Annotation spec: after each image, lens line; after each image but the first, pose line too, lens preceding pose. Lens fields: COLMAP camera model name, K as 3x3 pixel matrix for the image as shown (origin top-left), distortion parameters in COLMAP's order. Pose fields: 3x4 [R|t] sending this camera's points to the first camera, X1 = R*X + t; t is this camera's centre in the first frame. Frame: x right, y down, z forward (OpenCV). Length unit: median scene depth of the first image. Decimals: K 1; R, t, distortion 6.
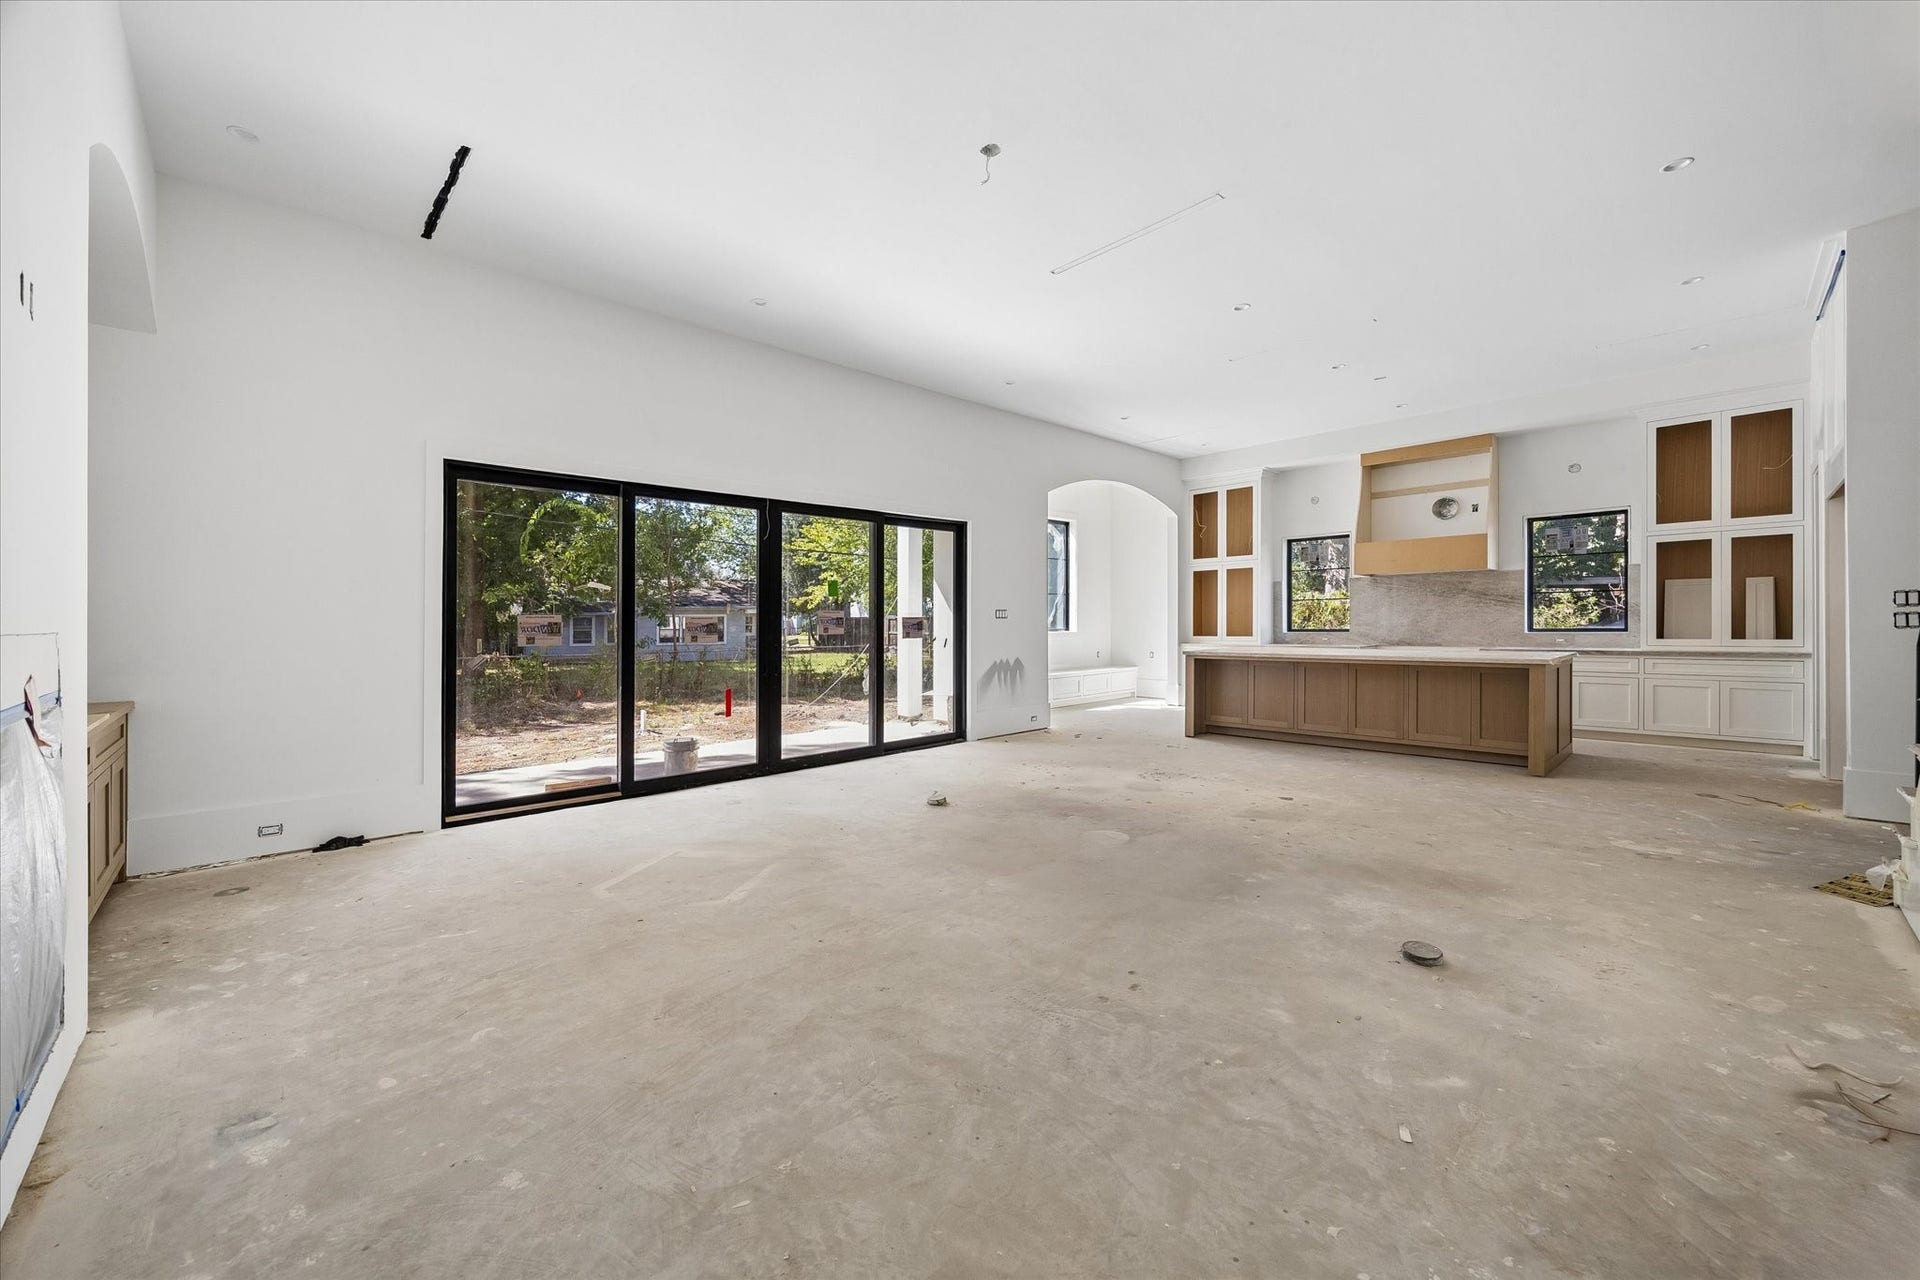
lens RADIAL K [[740.7, 0, 951.9], [0, 740.7, 628.8], [0, 0, 1]] dist [0.003731, 0.000517]
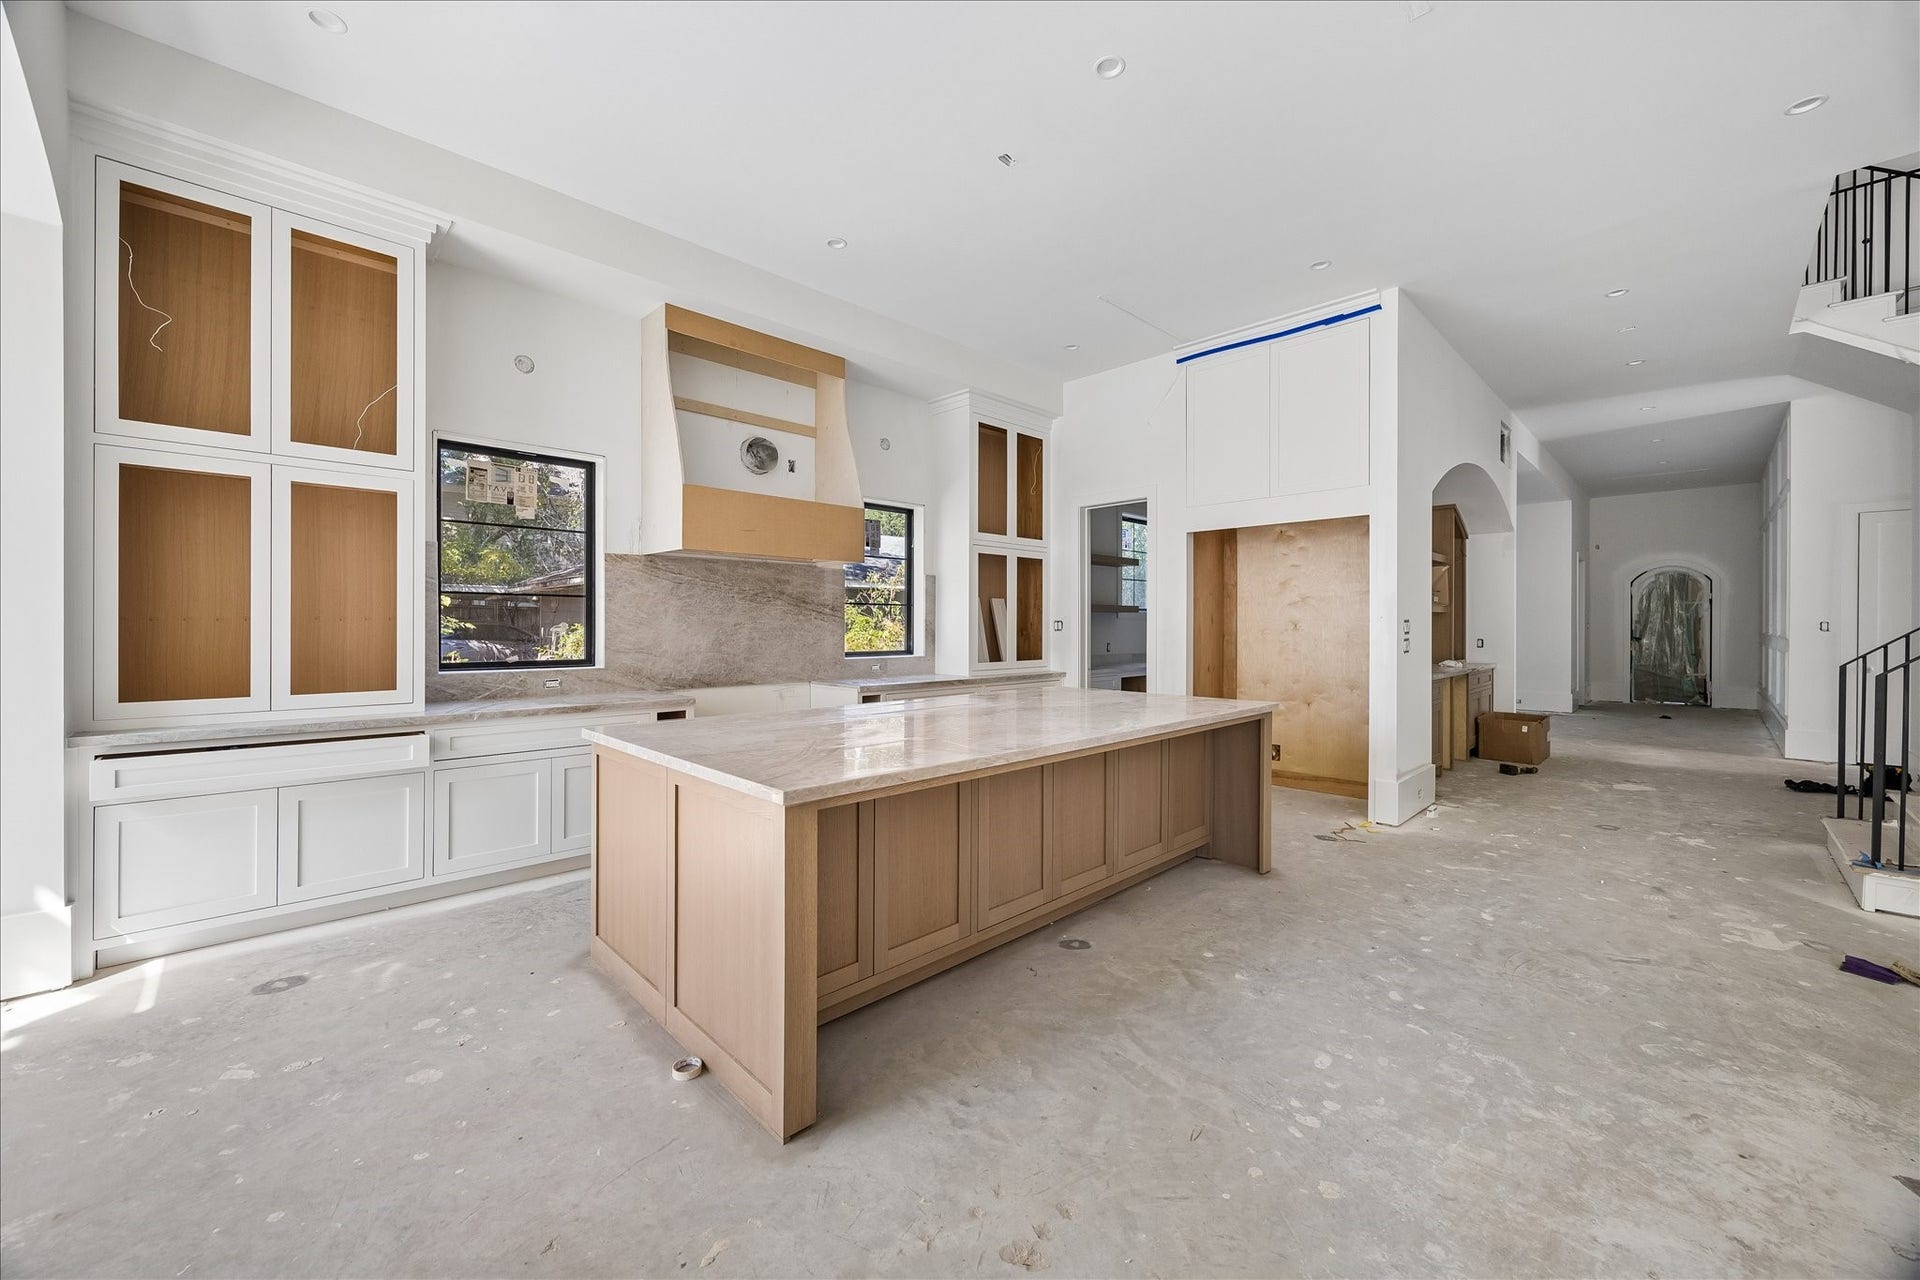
lens RADIAL K [[740.7, 0, 951.9], [0, 740.7, 635.1], [0, 0, 1]] dist [0.003731, 0.000517]
pose [[-0.005645, -0.000834, 0.999984, 0.060677], [0.003147, 0.999995, 0.000852, -0.016245], [-0.999979, 0.003152, -0.005642, 0.818752]]
